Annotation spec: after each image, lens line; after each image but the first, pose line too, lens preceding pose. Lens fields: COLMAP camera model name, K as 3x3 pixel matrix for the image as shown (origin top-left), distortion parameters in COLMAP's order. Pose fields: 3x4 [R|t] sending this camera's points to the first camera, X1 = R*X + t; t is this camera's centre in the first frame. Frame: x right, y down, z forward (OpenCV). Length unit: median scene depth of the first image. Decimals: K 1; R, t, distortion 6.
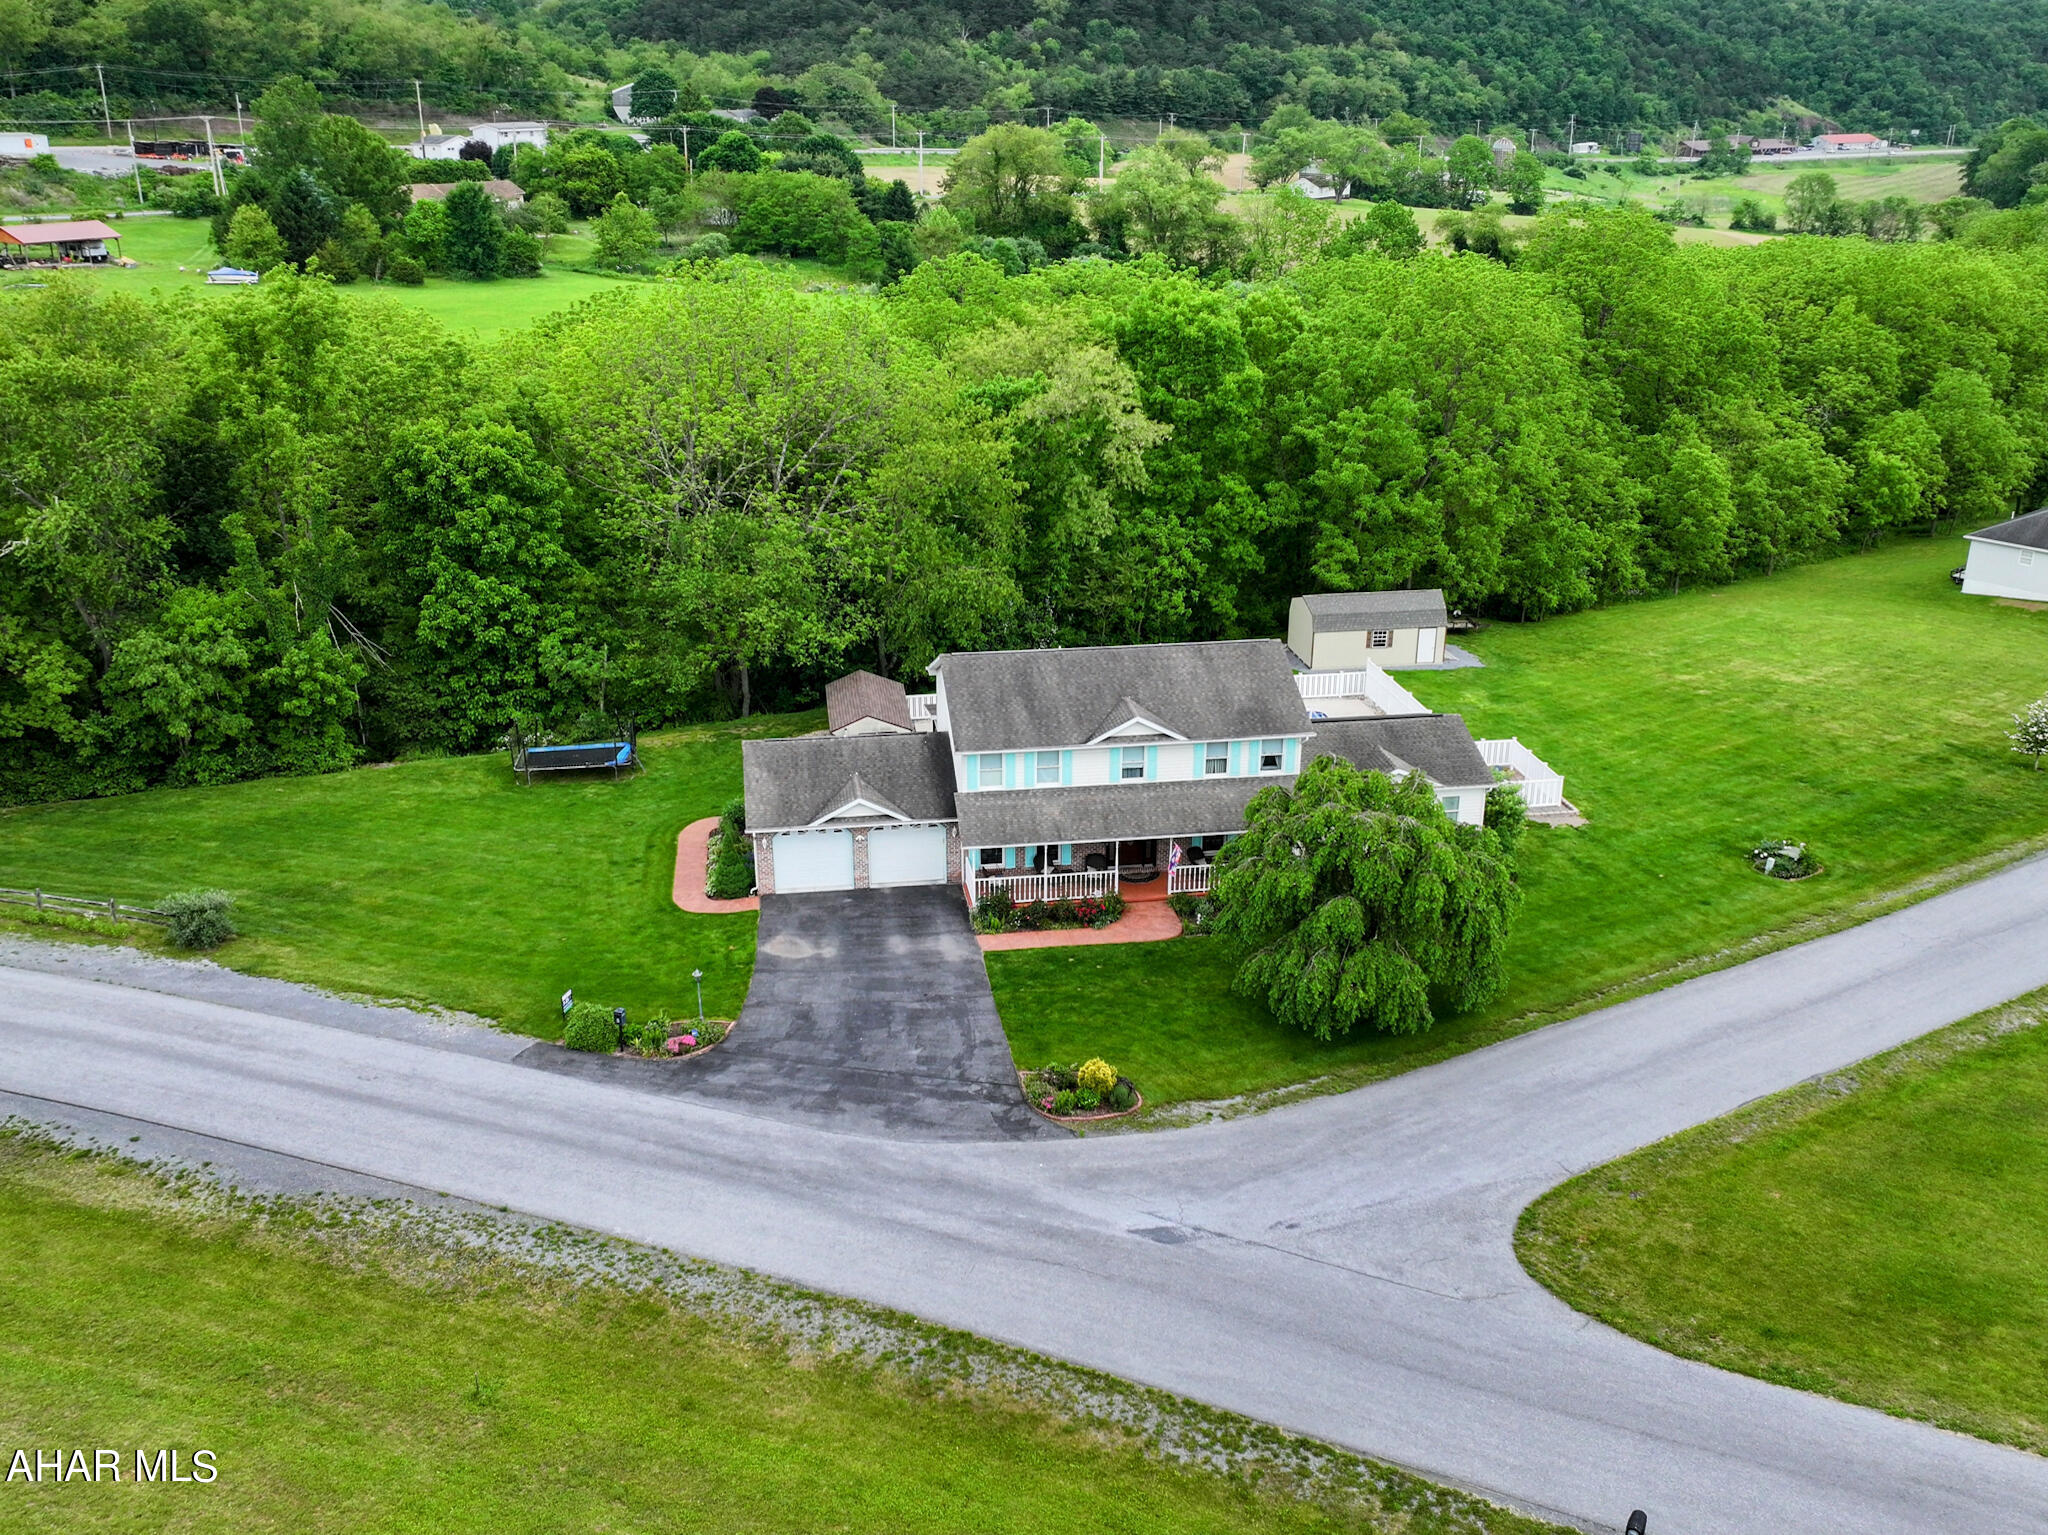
lens RADIAL K [[1839.9, 0, 1022.6], [0, 1839.9, 762.0], [0, 0, 1]] dist [0.012242, -0.018837]
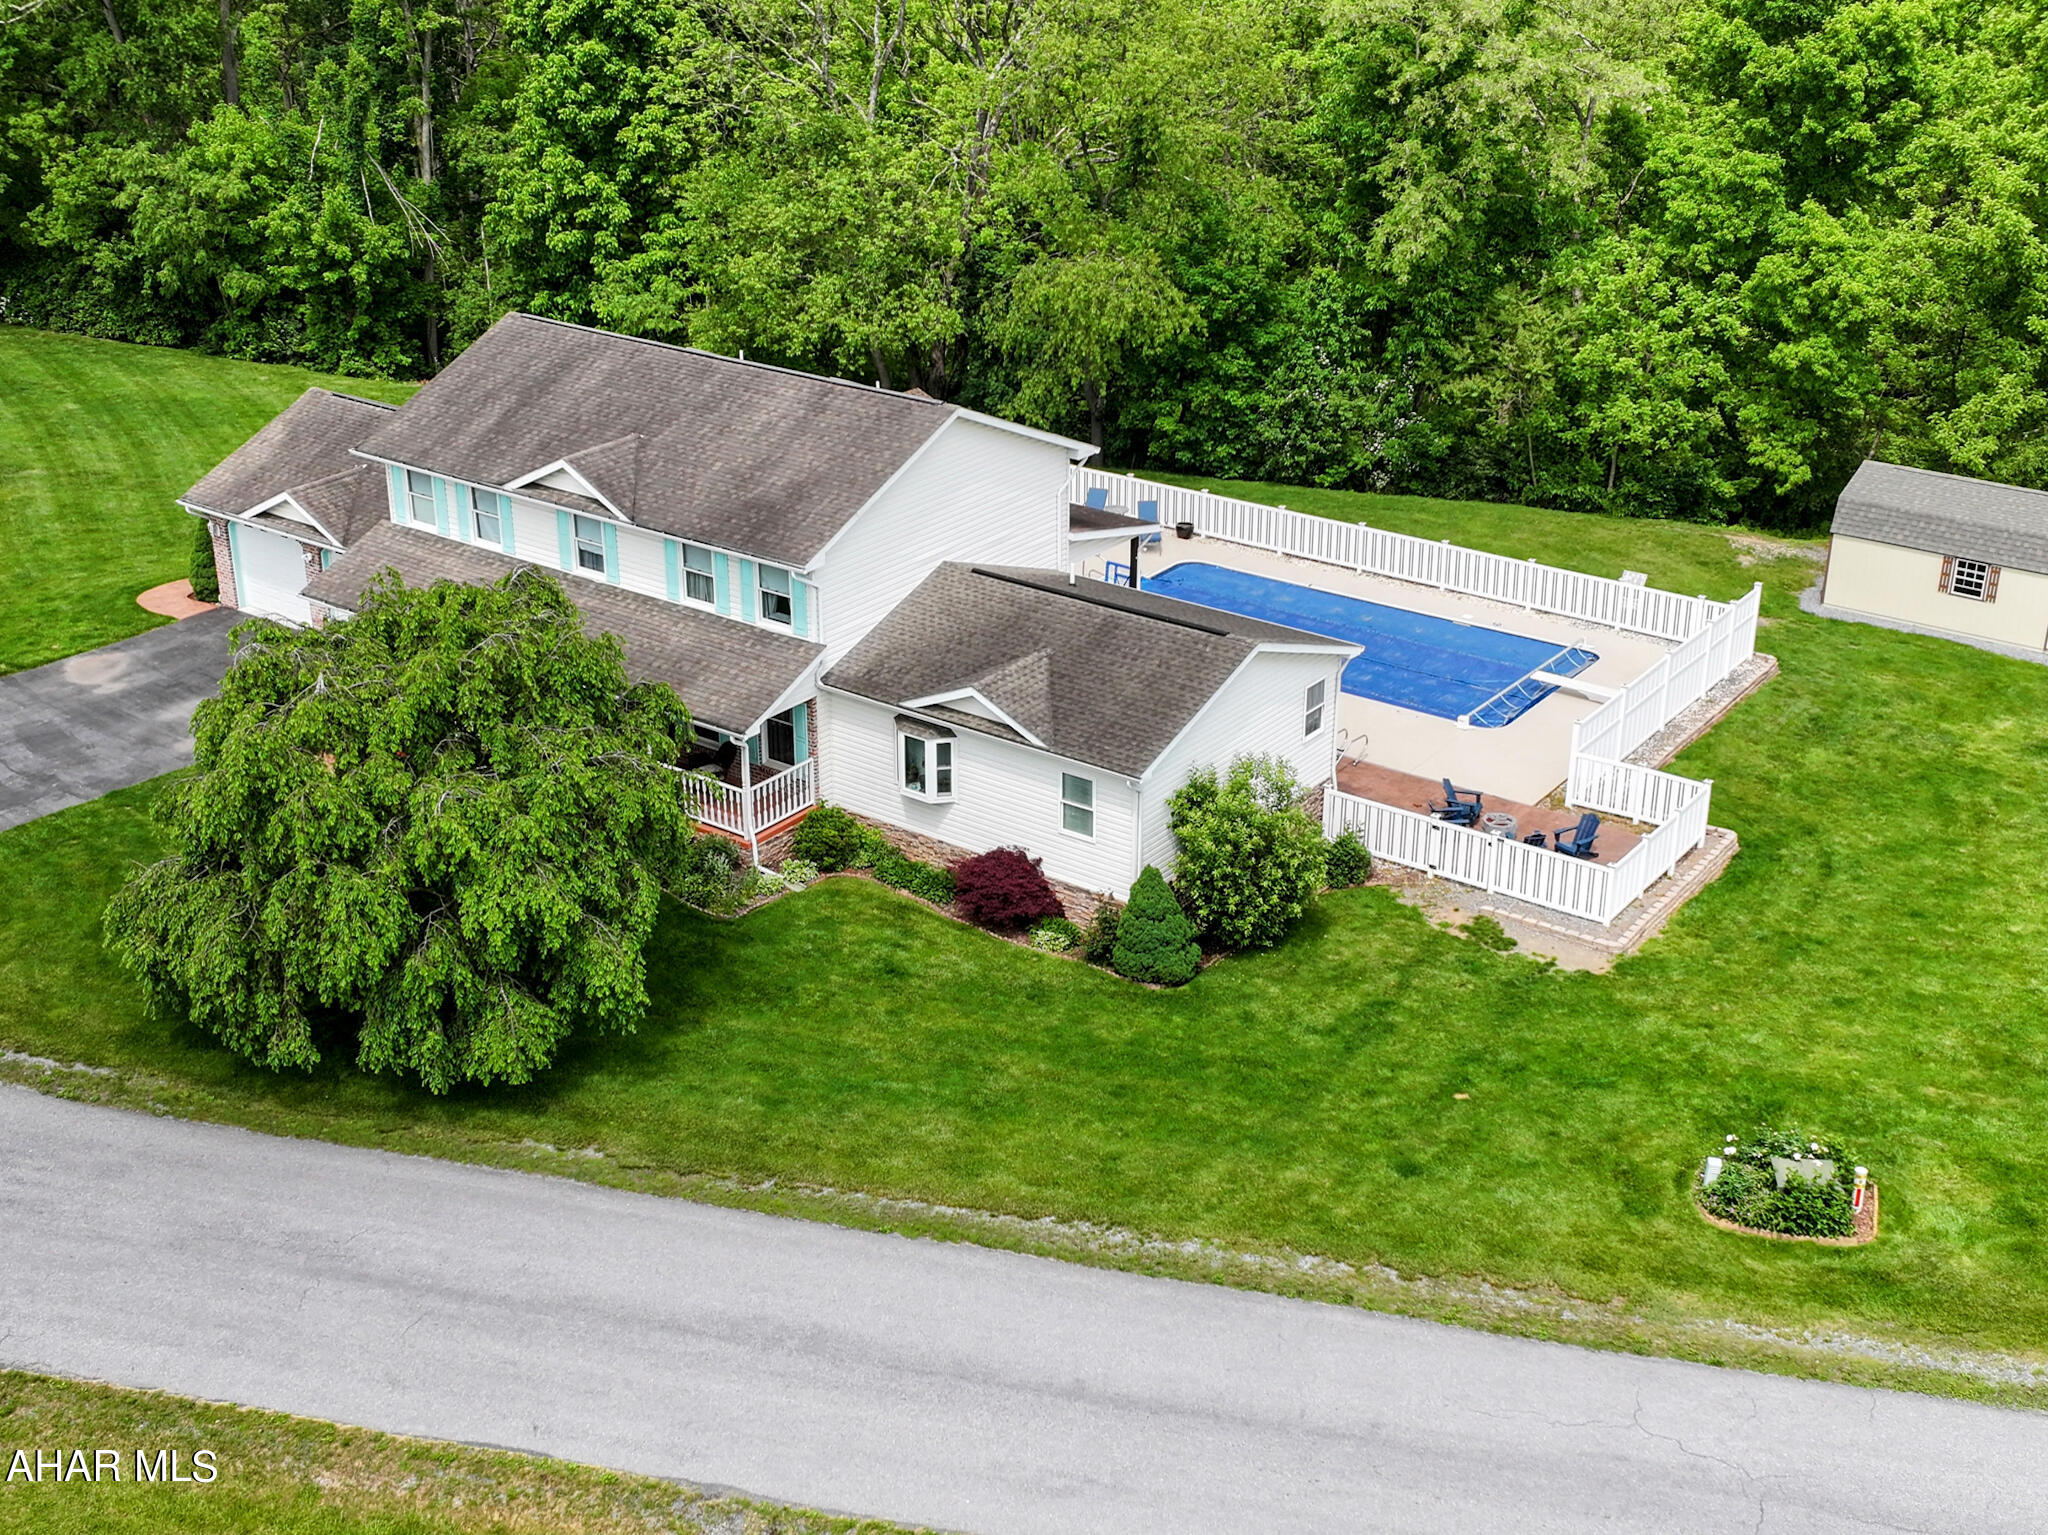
lens RADIAL K [[2573.9, 0, 1024.0], [0, 2573.9, 767.5], [0, 0, 1]] dist [0.009530, -0.011271]
pose [[0.707310, 0.288363, -0.645414, 0.701664], [-0.250218, 0.956035, 0.152931, -0.090550], [0.661138, 0.053324, 0.748367, 0.487624]]
